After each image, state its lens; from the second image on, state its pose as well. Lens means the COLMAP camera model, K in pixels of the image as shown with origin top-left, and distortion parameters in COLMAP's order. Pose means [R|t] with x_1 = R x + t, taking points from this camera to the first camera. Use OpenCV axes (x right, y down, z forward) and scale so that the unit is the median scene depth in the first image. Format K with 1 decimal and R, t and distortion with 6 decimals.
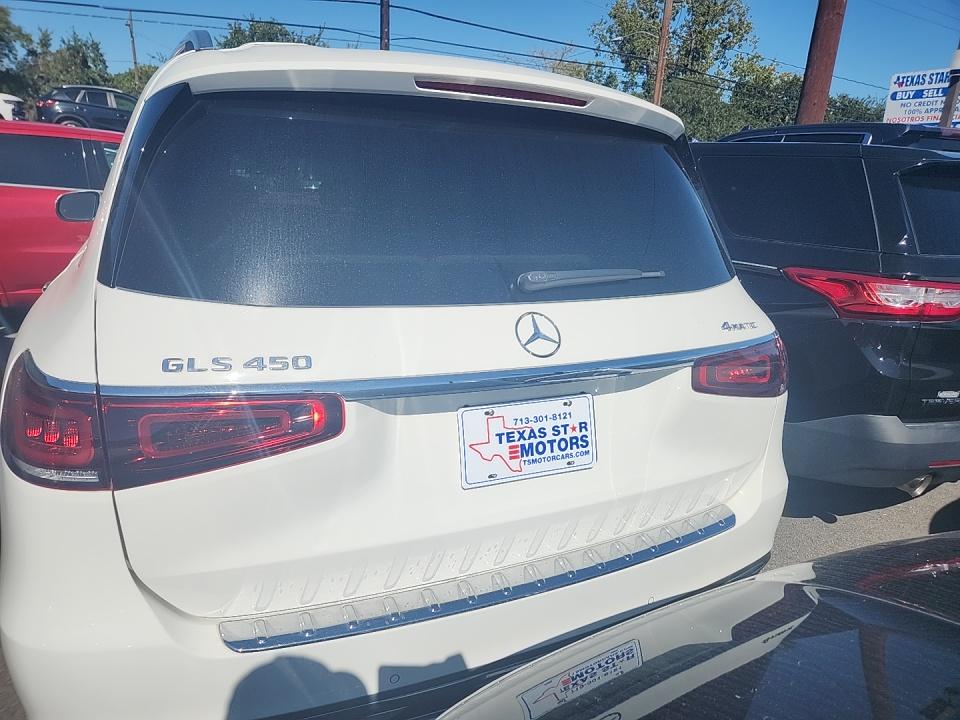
lens RADIAL K [[662.2, 0, 499.2], [0, 662.2, 354.7], [0, 0, 1]] dist [0.082596, -0.078518]
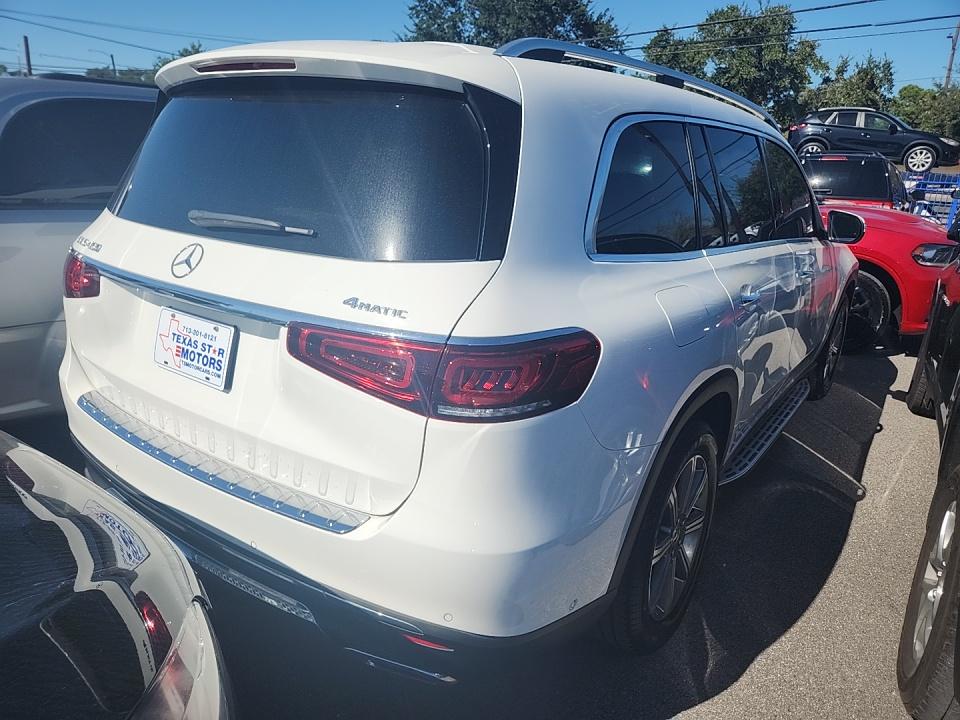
lens RADIAL K [[687.6, 0, 480.0], [0, 687.6, 360.0], [0, 0, 1]] dist [0.029620, -0.002162]
pose [[0.461674, 0.225255, -0.857973, 1.414233], [-0.255359, 0.960026, 0.114641, -0.134864], [0.849499, 0.166164, 0.500740, 0.823114]]
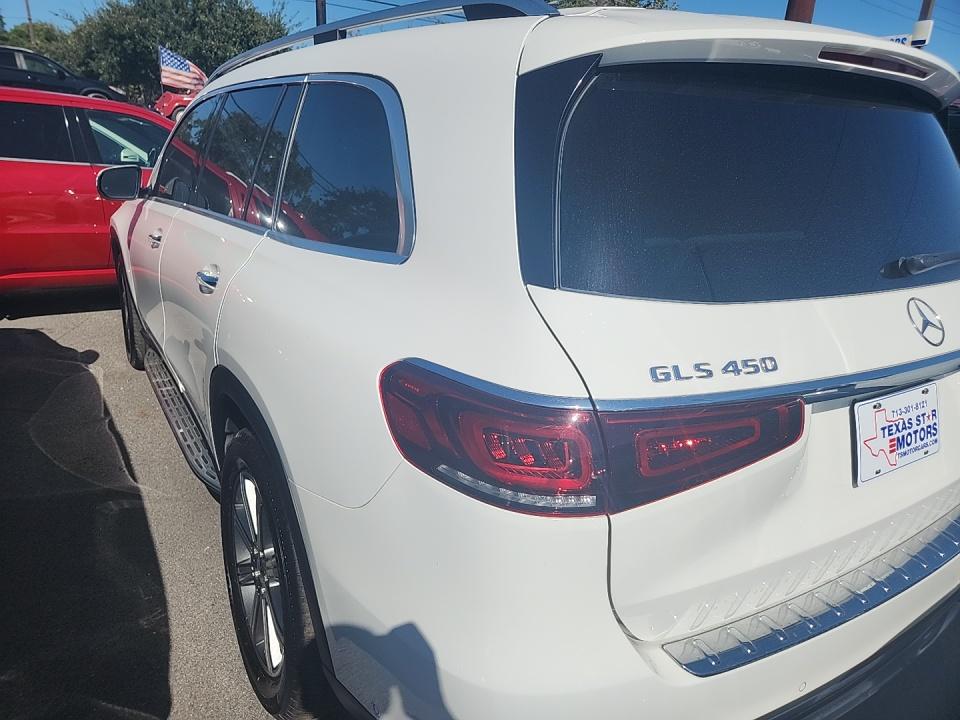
lens RADIAL K [[662.2, 0, 499.2], [0, 662.2, 354.7], [0, 0, 1]] dist [0.082596, -0.078518]
pose [[0.992560, -0.038970, 0.115349, -0.639393], [0.033704, 0.998314, 0.047258, -0.047959], [-0.116996, -0.043019, 0.992200, 0.108285]]
